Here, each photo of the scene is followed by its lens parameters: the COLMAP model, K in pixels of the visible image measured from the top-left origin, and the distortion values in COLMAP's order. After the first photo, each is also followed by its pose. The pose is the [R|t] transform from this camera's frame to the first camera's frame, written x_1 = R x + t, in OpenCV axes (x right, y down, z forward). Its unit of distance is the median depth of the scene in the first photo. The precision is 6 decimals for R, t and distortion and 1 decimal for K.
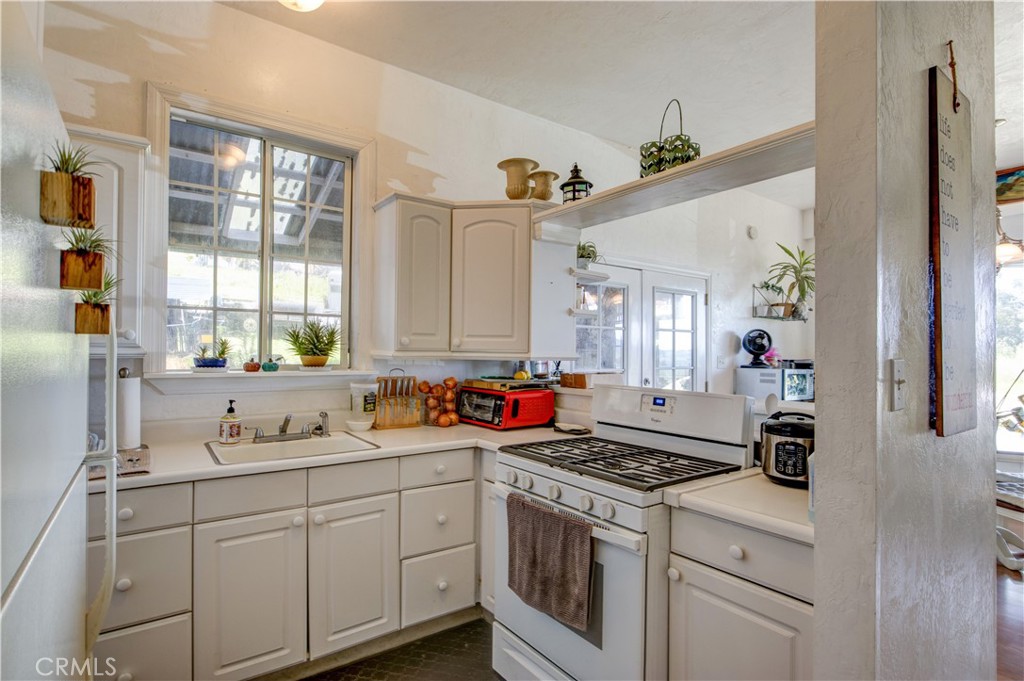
lens RADIAL K [[508.7, 0, 511.7], [0, 508.7, 346.7], [0, 0, 1]] dist [-0.009251, -0.001550]
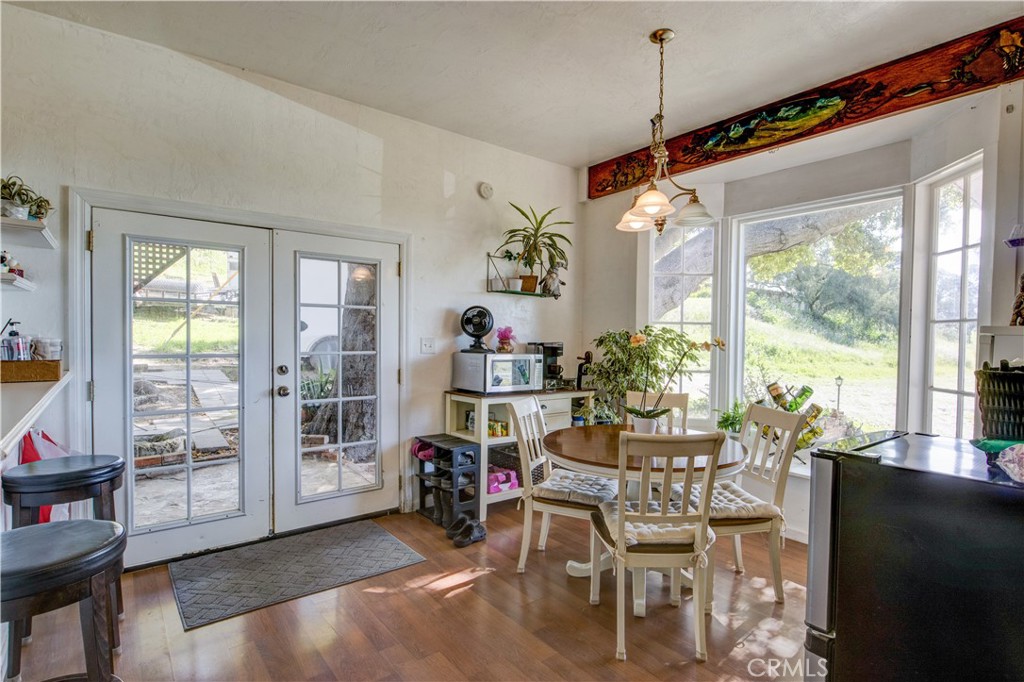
lens RADIAL K [[508.7, 0, 512.6], [0, 508.7, 343.2], [0, 0, 1]] dist [-0.009251, -0.001550]
pose [[0.998918, 0.000881, 0.046497, 0.497503], [-0.002205, 0.999593, 0.028431, 0.002668], [-0.046453, -0.028503, 0.998514, 0.161745]]
